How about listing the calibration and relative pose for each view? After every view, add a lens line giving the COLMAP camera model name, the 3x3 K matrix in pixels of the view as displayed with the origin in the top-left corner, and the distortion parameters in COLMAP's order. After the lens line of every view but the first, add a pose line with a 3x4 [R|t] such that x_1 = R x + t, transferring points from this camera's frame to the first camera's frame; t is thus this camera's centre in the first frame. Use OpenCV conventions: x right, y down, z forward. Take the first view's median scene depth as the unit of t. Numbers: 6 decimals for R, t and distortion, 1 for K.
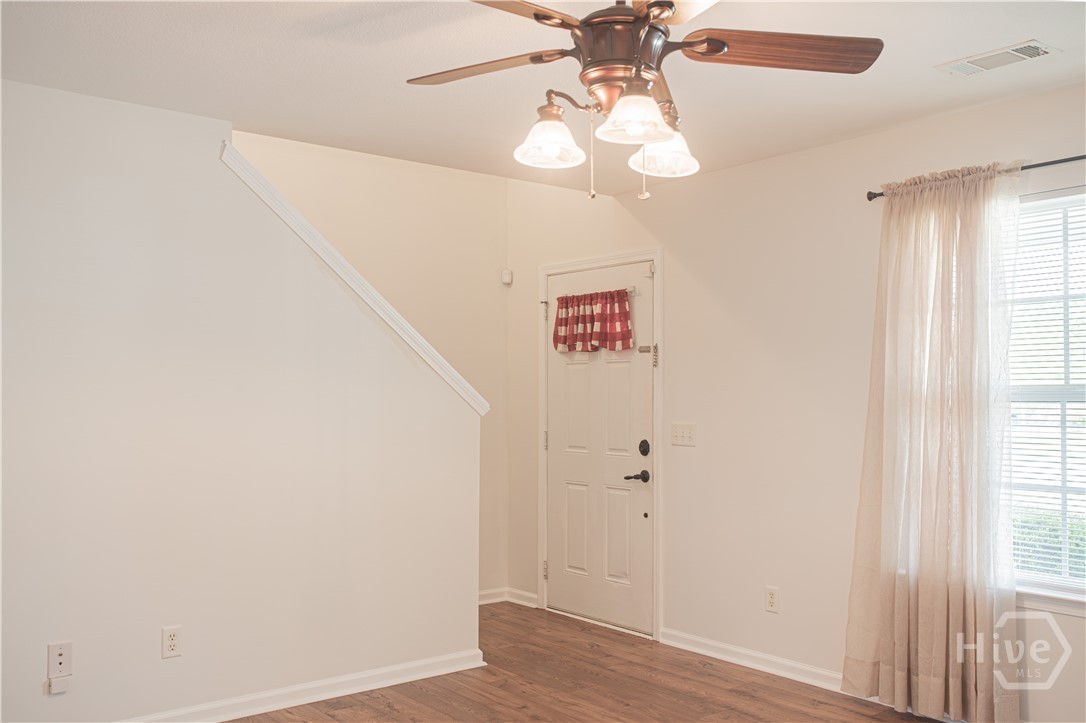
lens RADIAL K [[883.0, 0, 538.7], [0, 883.0, 367.3], [0, 0, 1]] dist [-0.004791, 0.002206]
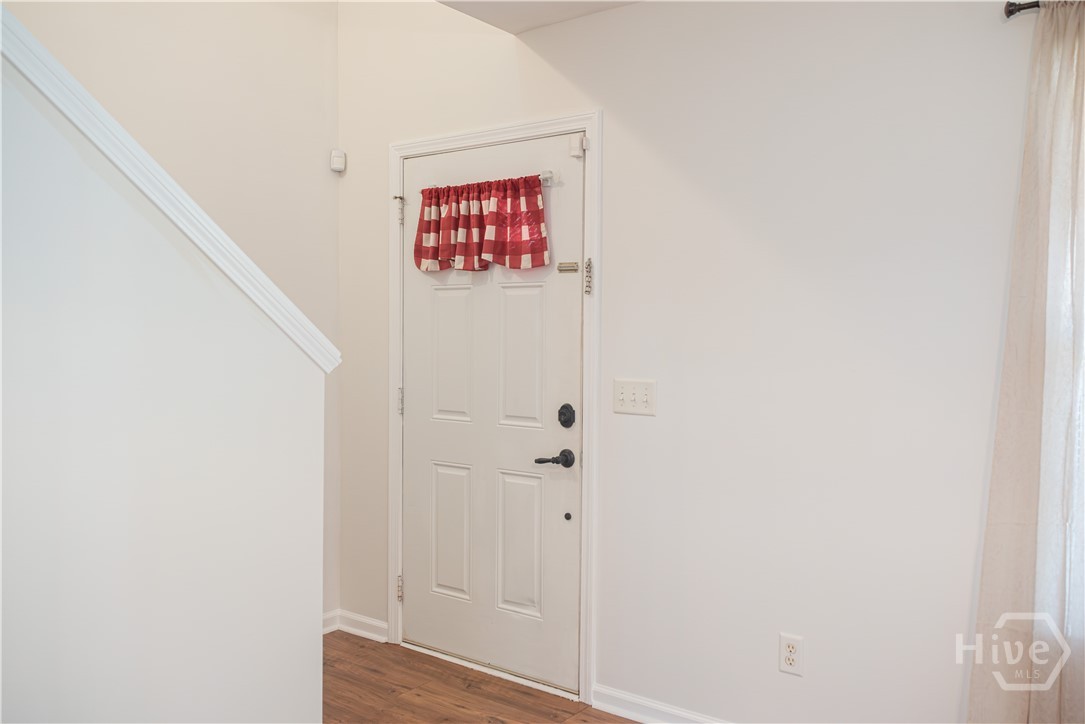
lens RADIAL K [[882.2, 0, 544.7], [0, 882.2, 358.7], [0, 0, 1]] dist [-0.004791, 0.002206]
pose [[0.970164, -0.000248, 0.242450, -0.054845], [-0.014574, 0.998132, 0.059338, 0.008566], [-0.242012, -0.061101, 0.968348, 0.347916]]
